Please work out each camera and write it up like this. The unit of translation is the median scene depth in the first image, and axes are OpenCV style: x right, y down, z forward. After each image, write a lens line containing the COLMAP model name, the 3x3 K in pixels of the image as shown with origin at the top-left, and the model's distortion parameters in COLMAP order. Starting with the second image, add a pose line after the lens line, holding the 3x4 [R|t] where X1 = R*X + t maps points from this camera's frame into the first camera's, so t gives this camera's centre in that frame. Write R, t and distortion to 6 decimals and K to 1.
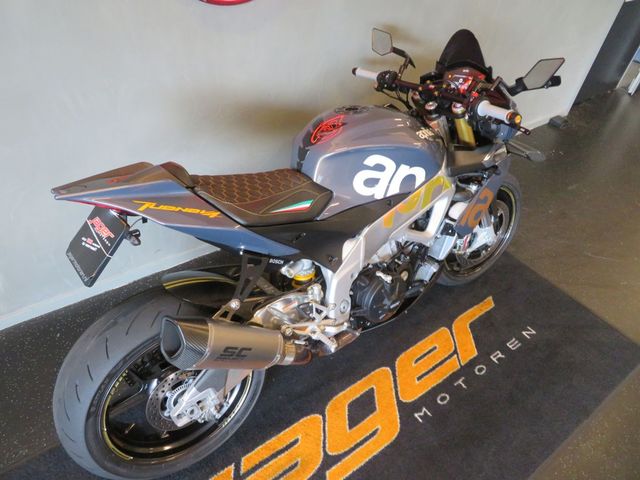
lens RADIAL K [[457.9, 0, 317.6], [0, 457.9, 241.1], [0, 0, 1]] dist [-0.017413, 0.012261]
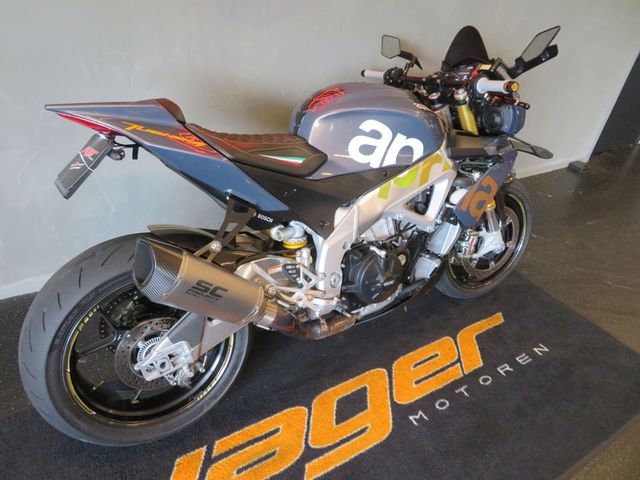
lens RADIAL K [[457.9, 0, 317.7], [0, 457.9, 243.1], [0, 0, 1]] dist [-0.017413, 0.012261]
pose [[0.996848, 0.053415, -0.058655, 0.072039], [-0.061688, 0.986798, -0.149745, 0.206604], [0.049882, 0.152892, 0.986983, 0.039784]]
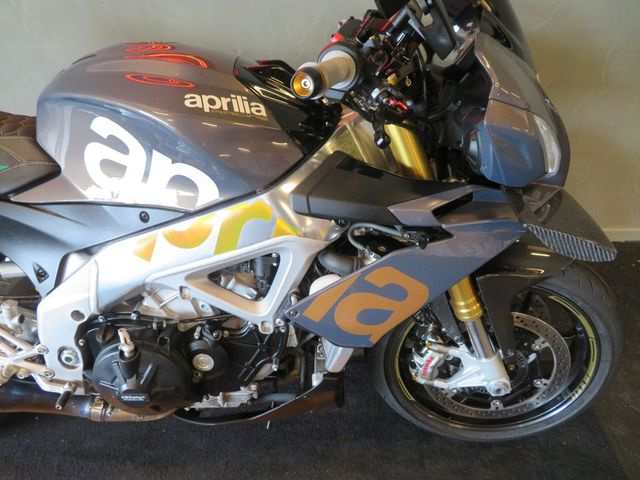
lens RADIAL K [[457.9, 0, 319.2], [0, 457.9, 236.7], [0, 0, 1]] dist [-0.017413, 0.012261]
pose [[0.798456, 0.316909, -0.511896, 0.568269], [-0.346295, 0.937268, 0.040101, -0.145332], [0.492492, 0.145248, 0.858111, 0.598732]]
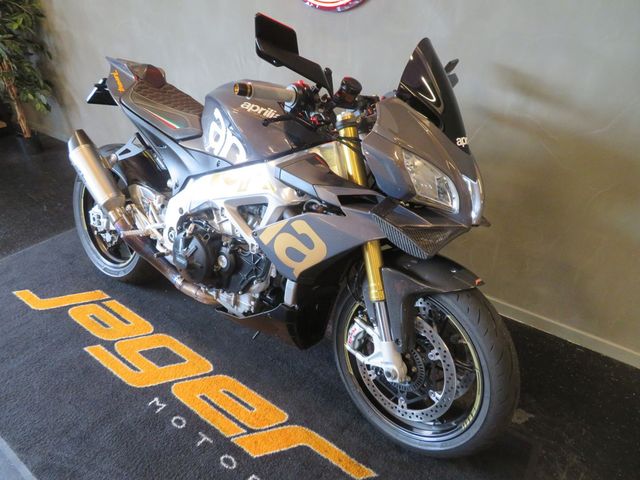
lens RADIAL K [[457.9, 0, 320.5], [0, 457.9, 240.9], [0, 0, 1]] dist [-0.017413, 0.012261]
pose [[0.284964, 0.407041, -0.867821, 1.089427], [-0.627837, 0.763380, 0.151893, -0.232331], [0.724304, 0.501566, 0.473091, 0.721453]]
